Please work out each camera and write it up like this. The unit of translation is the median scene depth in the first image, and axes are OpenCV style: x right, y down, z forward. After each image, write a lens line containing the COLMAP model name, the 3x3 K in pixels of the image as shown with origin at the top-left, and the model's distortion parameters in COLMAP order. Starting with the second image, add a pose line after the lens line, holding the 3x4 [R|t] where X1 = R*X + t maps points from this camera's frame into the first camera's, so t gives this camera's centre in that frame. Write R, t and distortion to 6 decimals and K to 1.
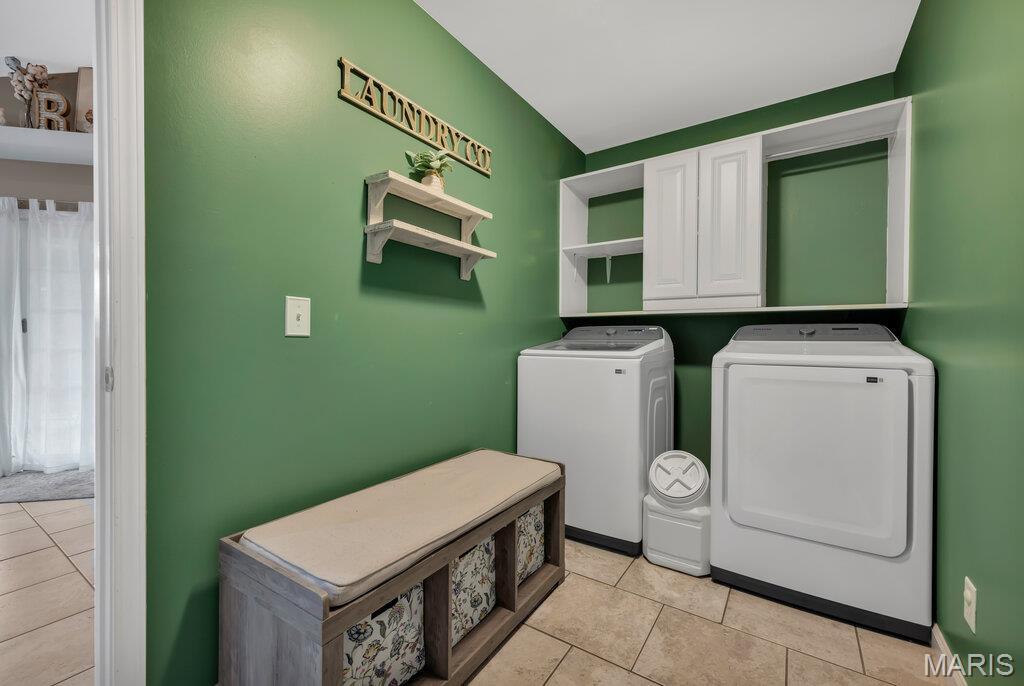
lens RADIAL K [[412.6, 0, 511.7], [0, 412.6, 346.0], [0, 0, 1]] dist [0.004122, -0.000130]
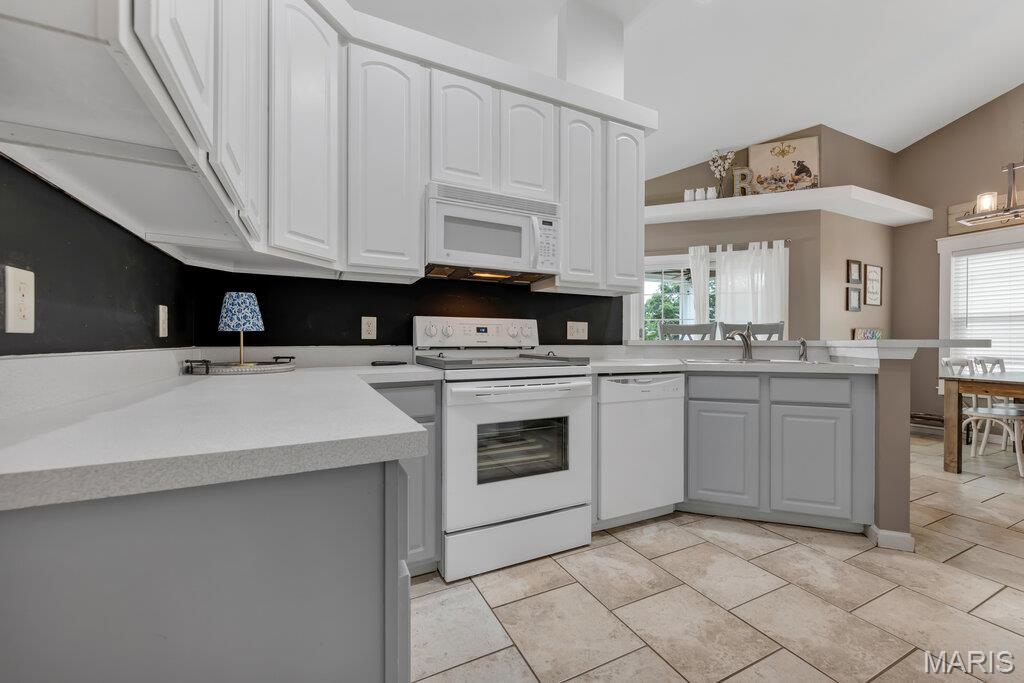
lens RADIAL K [[412.6, 0, 518.4], [0, 412.6, 342.8], [0, 0, 1]] dist [0.004122, -0.000130]
pose [[0.868564, -0.013429, -0.495395, -1.050464], [0.005260, 0.999826, -0.017880, 0.005925], [0.495549, 0.012924, 0.868484, -0.580725]]
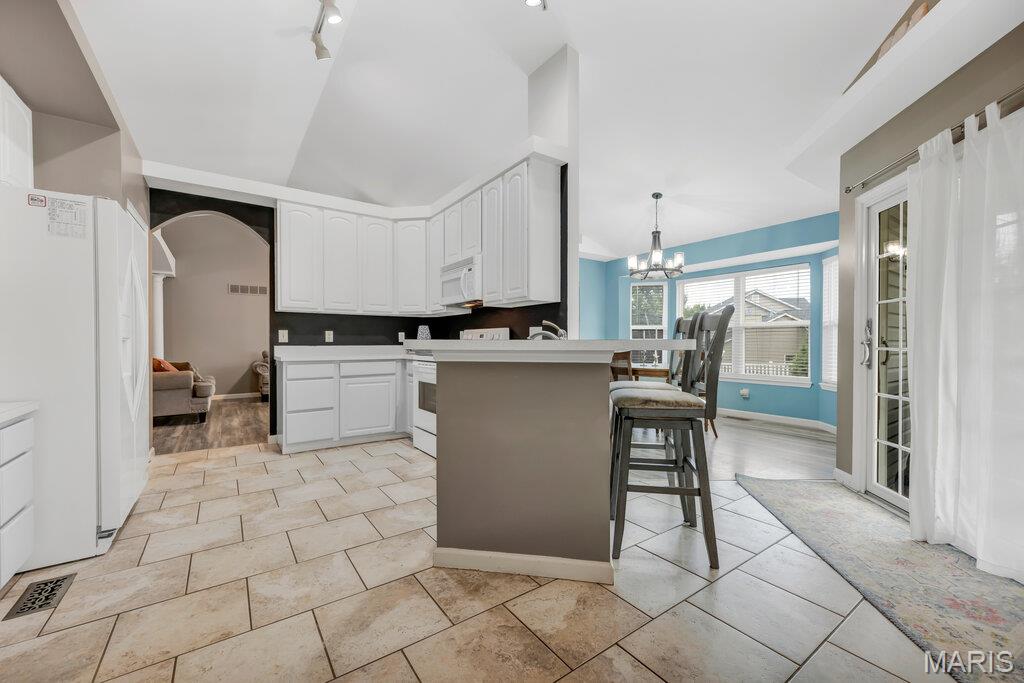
lens RADIAL K [[412.6, 0, 517.2], [0, 412.6, 348.5], [0, 0, 1]] dist [0.004122, -0.000130]
pose [[-0.352364, 0.004037, -0.935854, -0.328582], [-0.011864, 0.999891, 0.008781, -0.005207], [0.935788, 0.014197, -0.352278, 0.588252]]
